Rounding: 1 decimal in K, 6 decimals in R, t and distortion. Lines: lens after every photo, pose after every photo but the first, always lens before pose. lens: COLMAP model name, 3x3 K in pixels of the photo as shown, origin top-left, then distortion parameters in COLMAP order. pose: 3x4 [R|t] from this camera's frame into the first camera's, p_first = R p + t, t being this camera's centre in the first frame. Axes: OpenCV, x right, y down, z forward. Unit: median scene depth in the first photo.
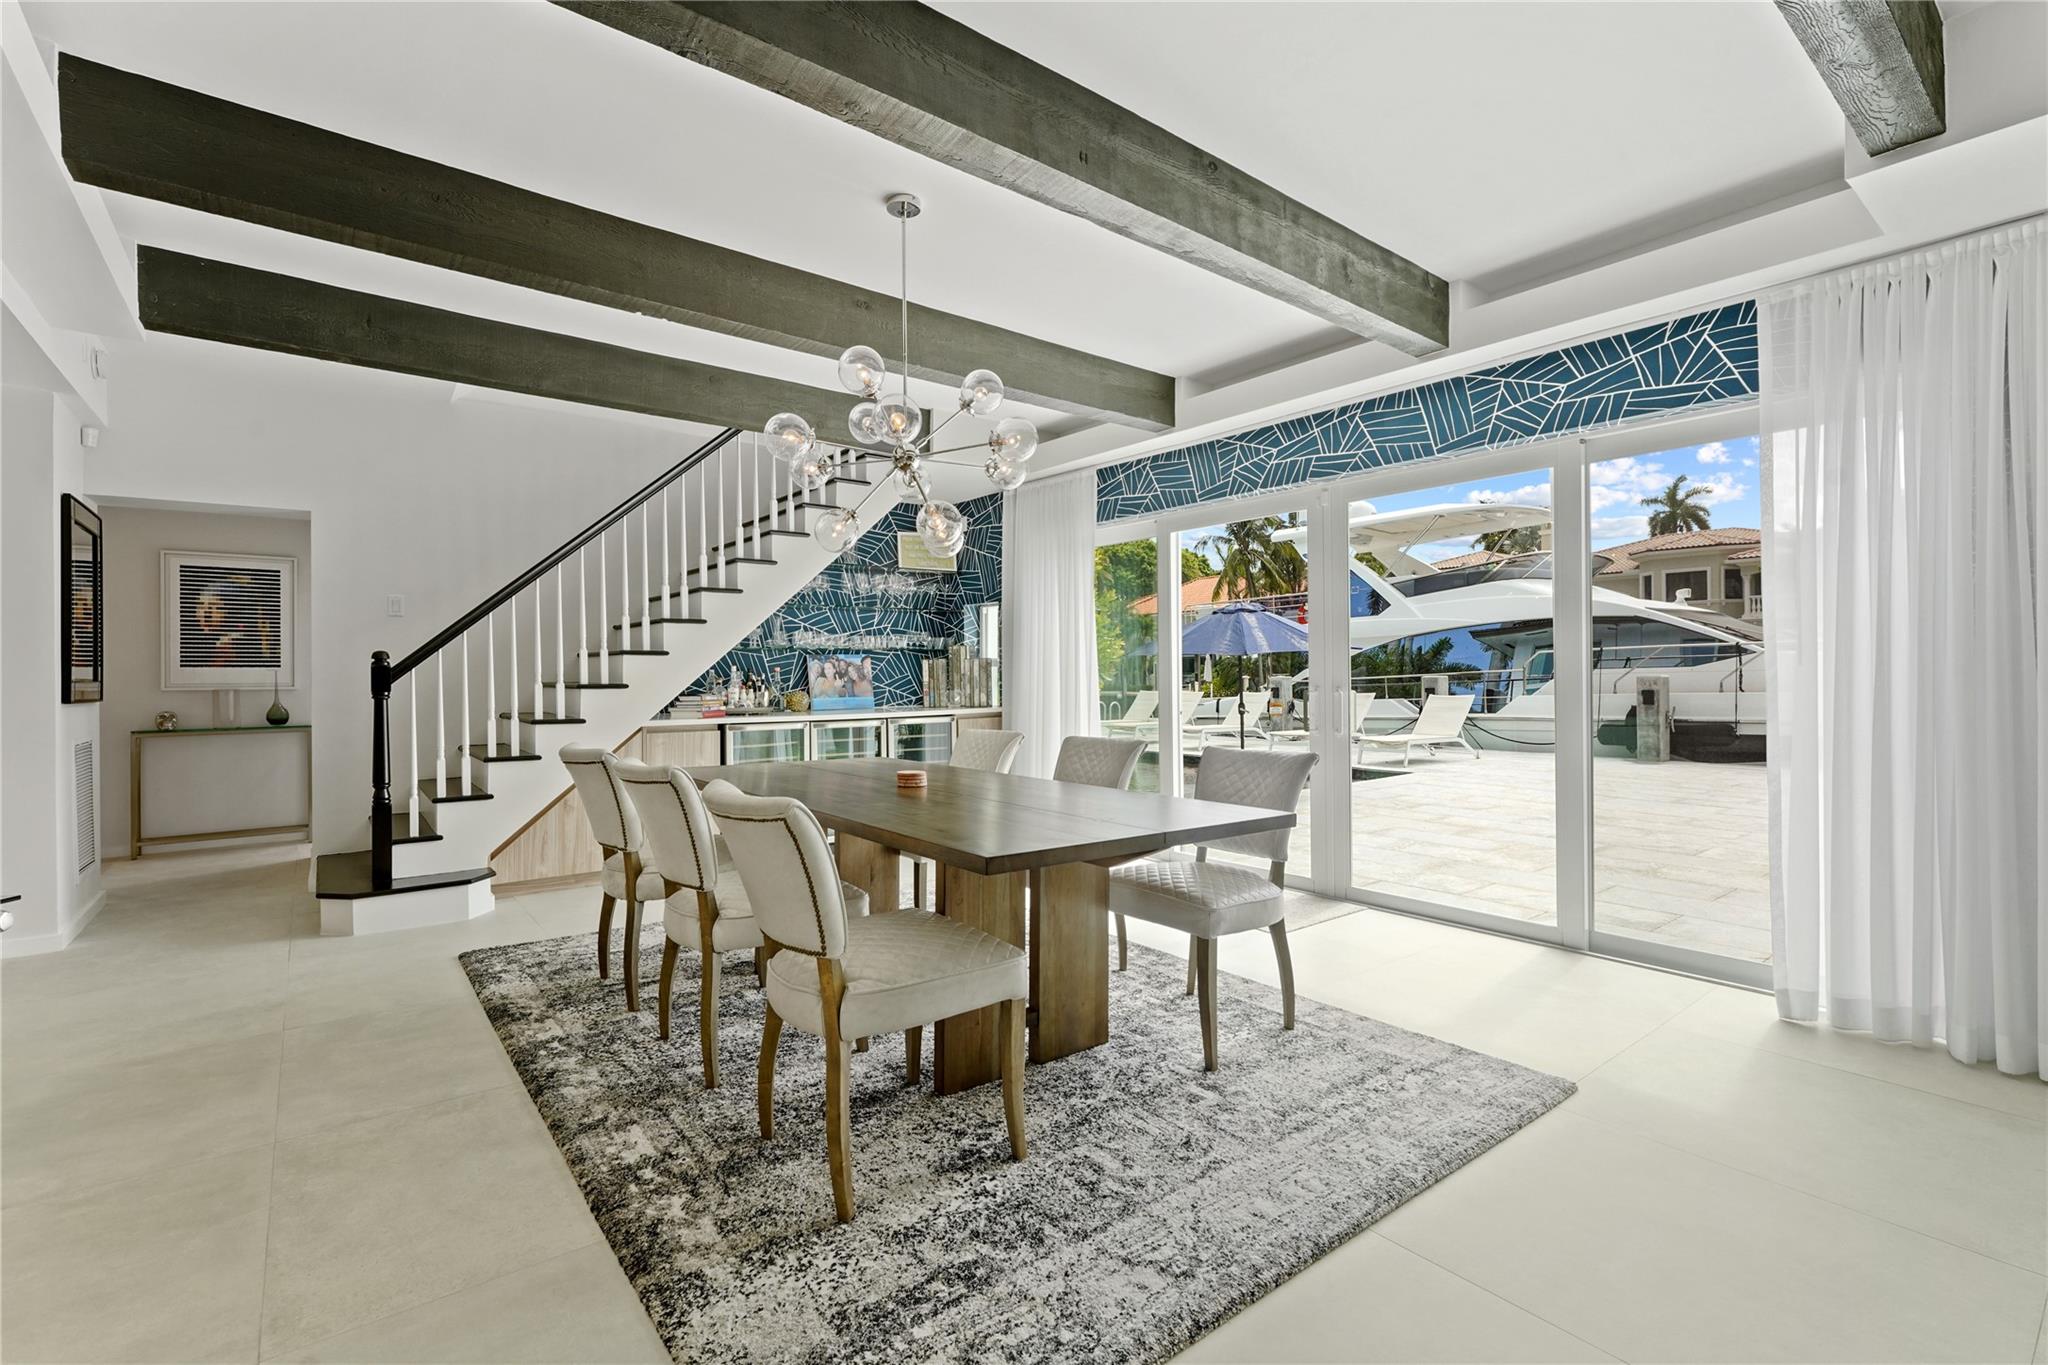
lens RADIAL K [[915.0, 0, 1021.6], [0, 915.0, 670.7], [0, 0, 1]] dist [-0.001513, -0.000357]
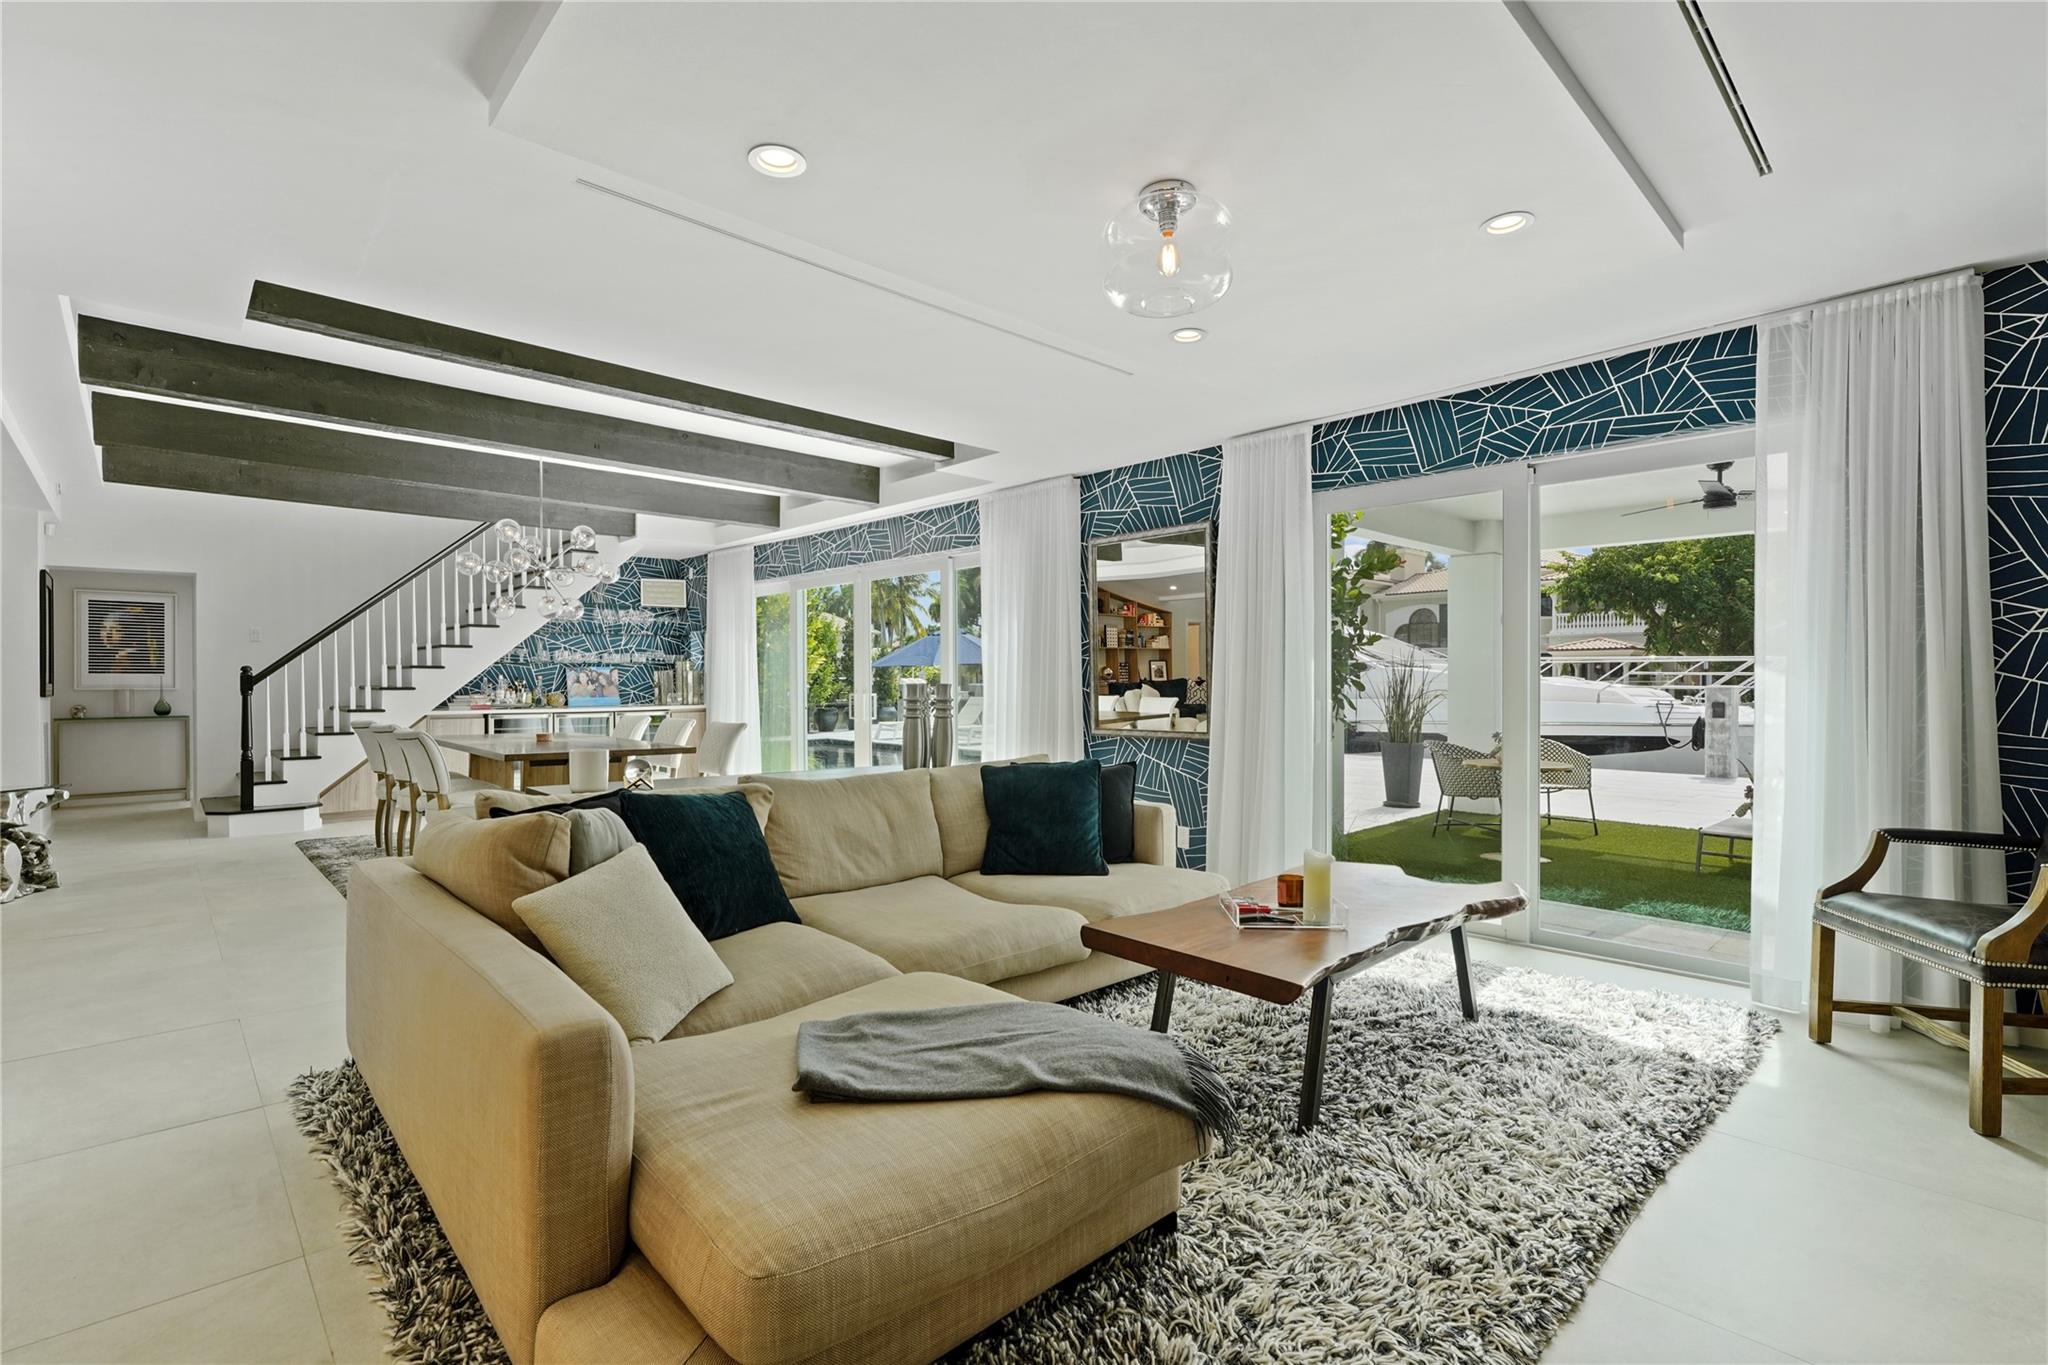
lens RADIAL K [[935.4, 0, 1024.0], [0, 935.4, 682.5], [0, 0, 1]] dist [-0.003162, -0.000015]
pose [[0.995604, 0.006023, 0.093471, 0.452845], [-0.006684, 0.999955, 0.006760, -0.011046], [-0.093426, -0.007355, 0.995599, -0.679986]]
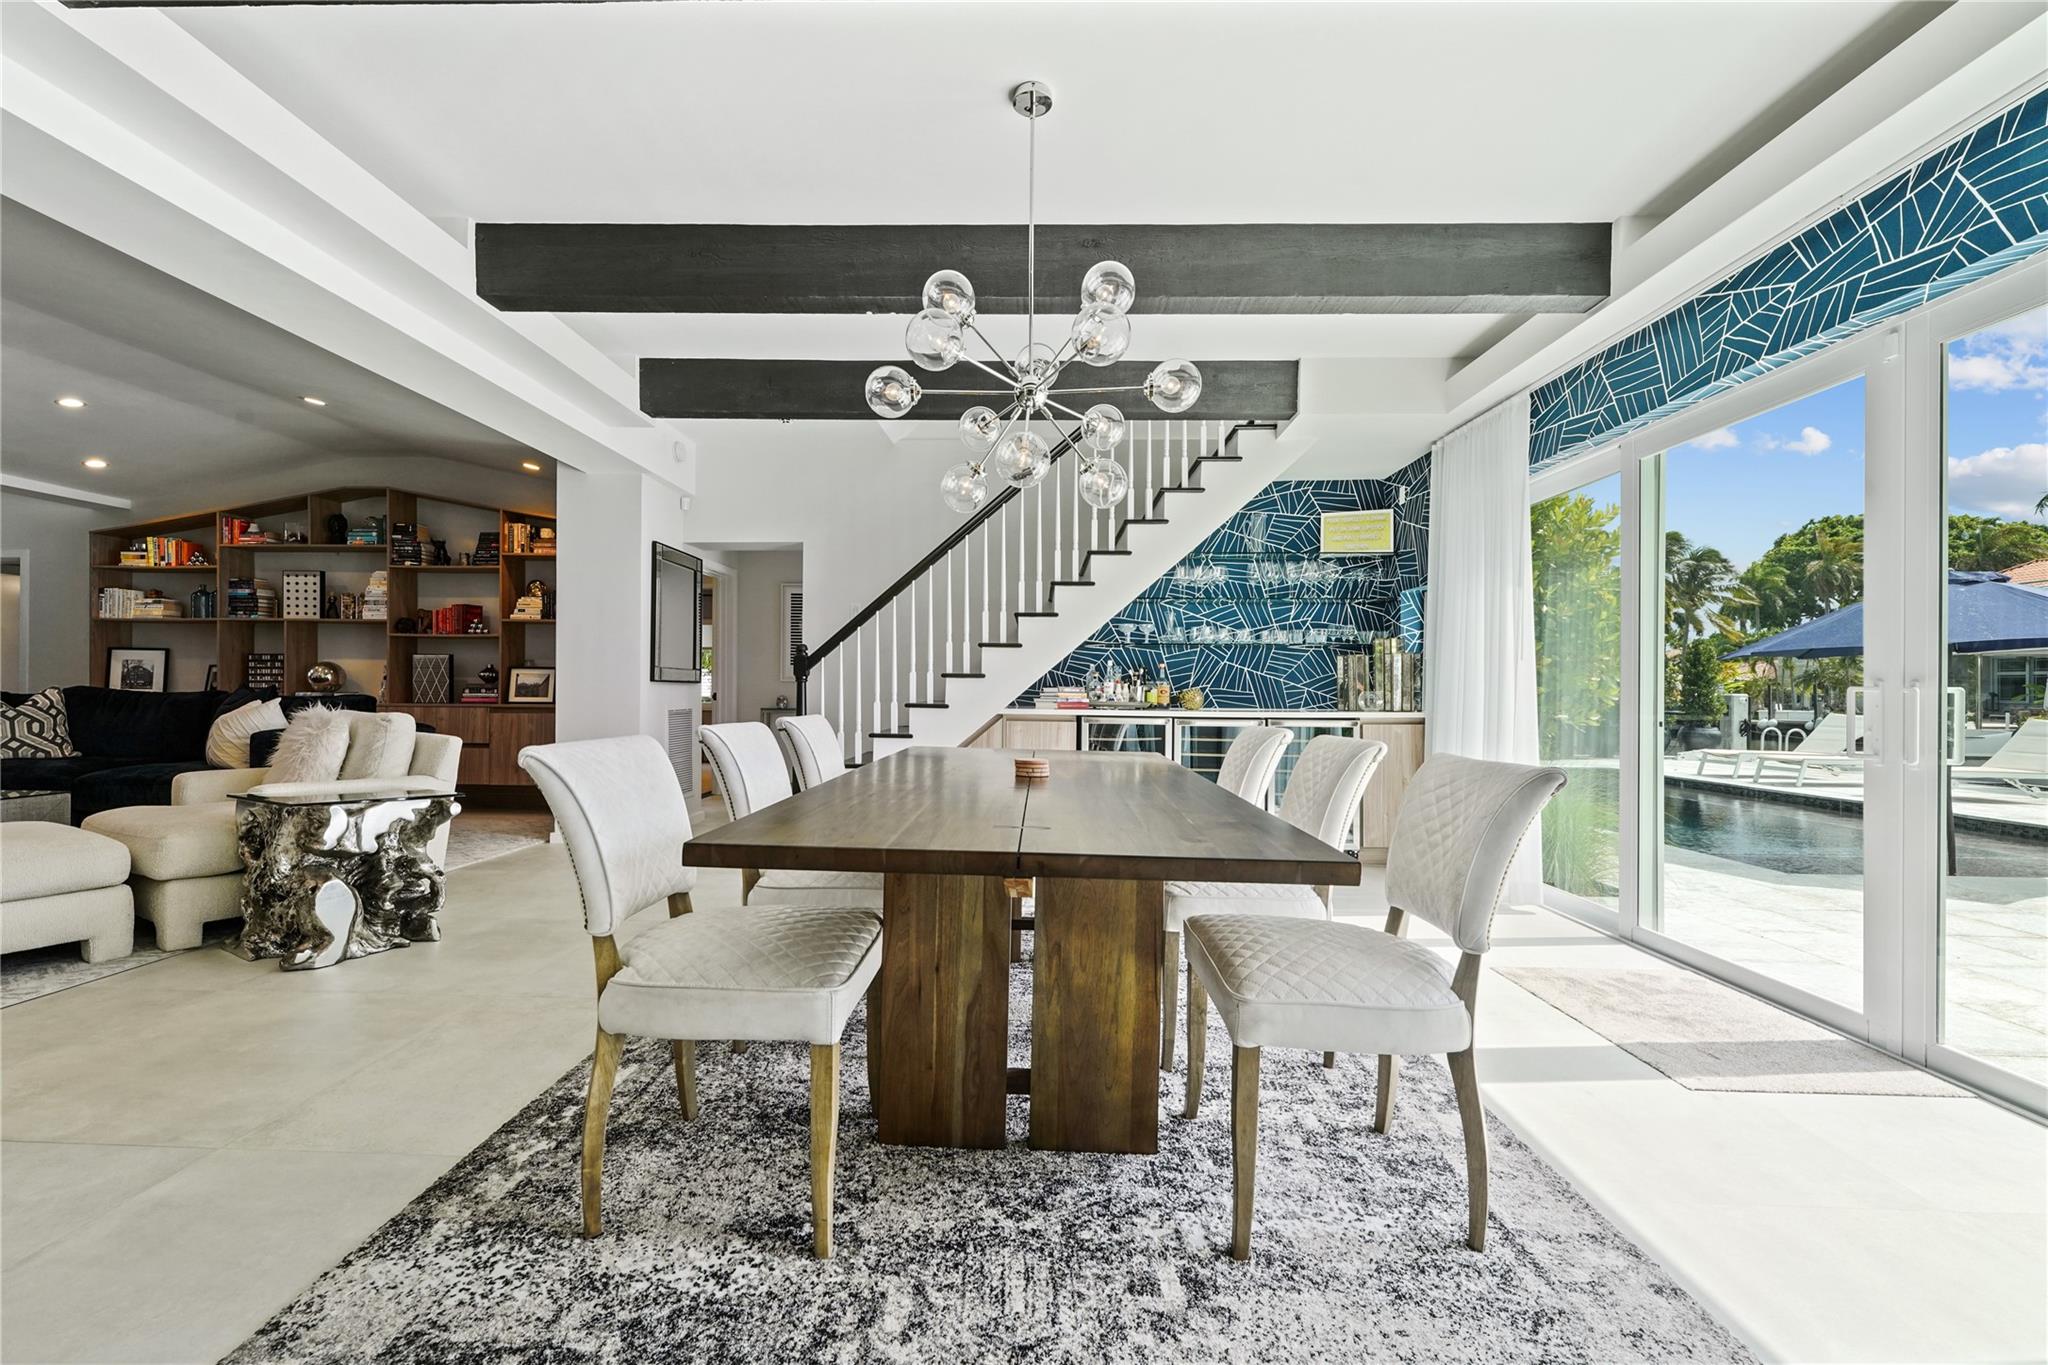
lens RADIAL K [[854.7, 0, 1006.4], [0, 854.7, 689.8], [0, 0, 1]] dist [-0.000622, 0.000027]
pose [[0.766826, 0.014634, -0.641688, 0.241593], [-0.012568, 0.999891, 0.007783, 0.025413], [0.641732, 0.002096, 0.766926, 0.239602]]
